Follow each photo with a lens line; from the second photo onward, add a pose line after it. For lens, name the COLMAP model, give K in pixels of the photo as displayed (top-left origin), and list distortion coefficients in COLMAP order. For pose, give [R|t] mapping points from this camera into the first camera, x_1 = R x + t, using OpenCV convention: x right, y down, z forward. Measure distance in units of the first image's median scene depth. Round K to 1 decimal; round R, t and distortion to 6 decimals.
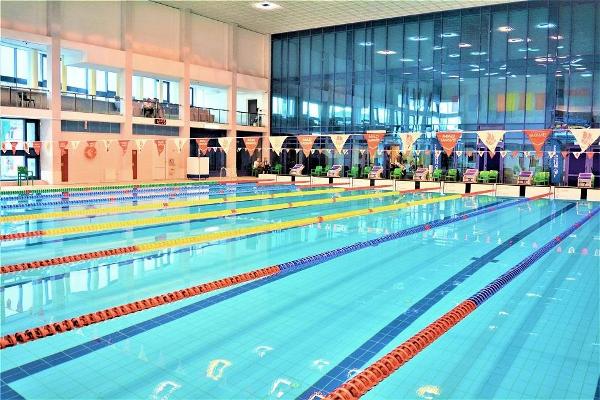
lens RADIAL K [[537.7, 0, 300.0], [0, 537.7, 200.0], [0, 0, 1]] dist [-0.115875, -0.000814]
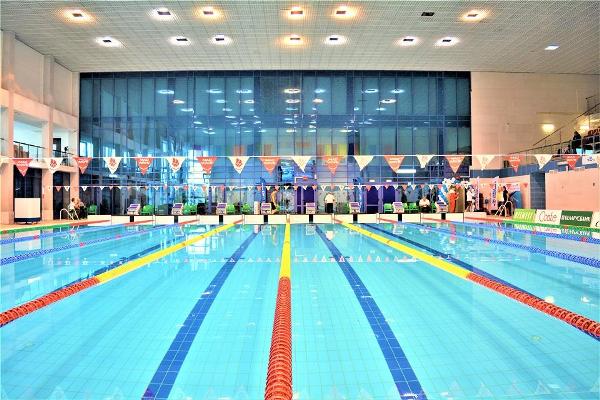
lens RADIAL K [[440.3, 0, 300.0], [0, 440.3, 200.0], [0, 0, 1]] dist [-0.138369, 0.064777]
pose [[0.796272, -0.028216, 0.604280, -0.234552], [0.068224, 0.996727, -0.043359, -0.017271], [-0.601079, 0.075752, 0.795591, 0.170393]]
